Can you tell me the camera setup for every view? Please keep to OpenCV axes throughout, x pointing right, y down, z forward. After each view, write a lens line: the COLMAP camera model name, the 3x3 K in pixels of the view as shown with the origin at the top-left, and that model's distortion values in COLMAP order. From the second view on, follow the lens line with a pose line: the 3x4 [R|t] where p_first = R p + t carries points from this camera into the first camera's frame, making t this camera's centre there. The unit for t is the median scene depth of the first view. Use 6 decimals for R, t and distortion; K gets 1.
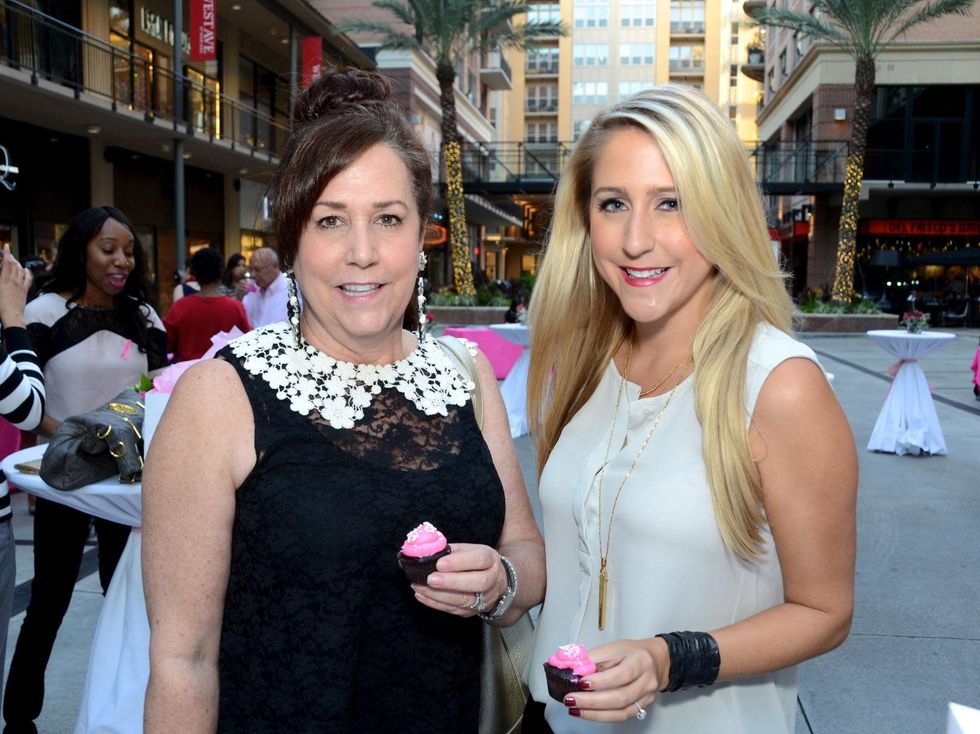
lens RADIAL K [[1156.1, 0, 486.4], [0, 1156.1, 368.6], [0, 0, 1]] dist [-0.020654, 0.000000]
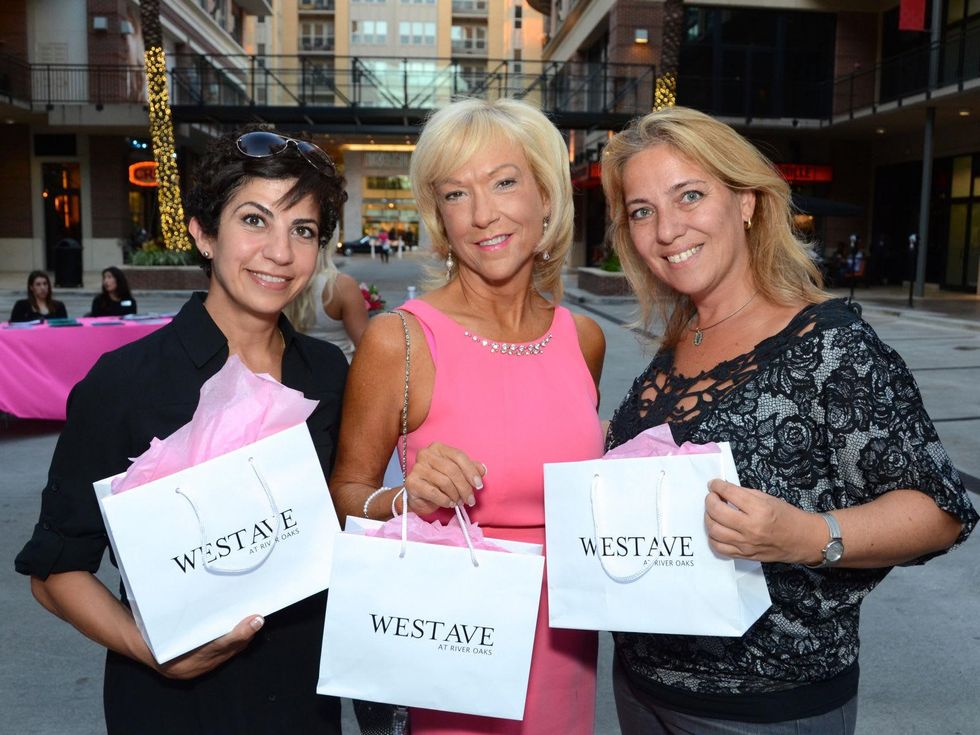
lens RADIAL K [[1156.1, 0, 489.5], [0, 1156.1, 371.7], [0, 0, 1]] dist [-0.020654, 0.000000]
pose [[0.983084, -0.019160, 0.182151, 0.042004], [0.011142, 0.998928, 0.044939, -0.014434], [-0.182816, -0.042149, 0.982243, 0.196113]]
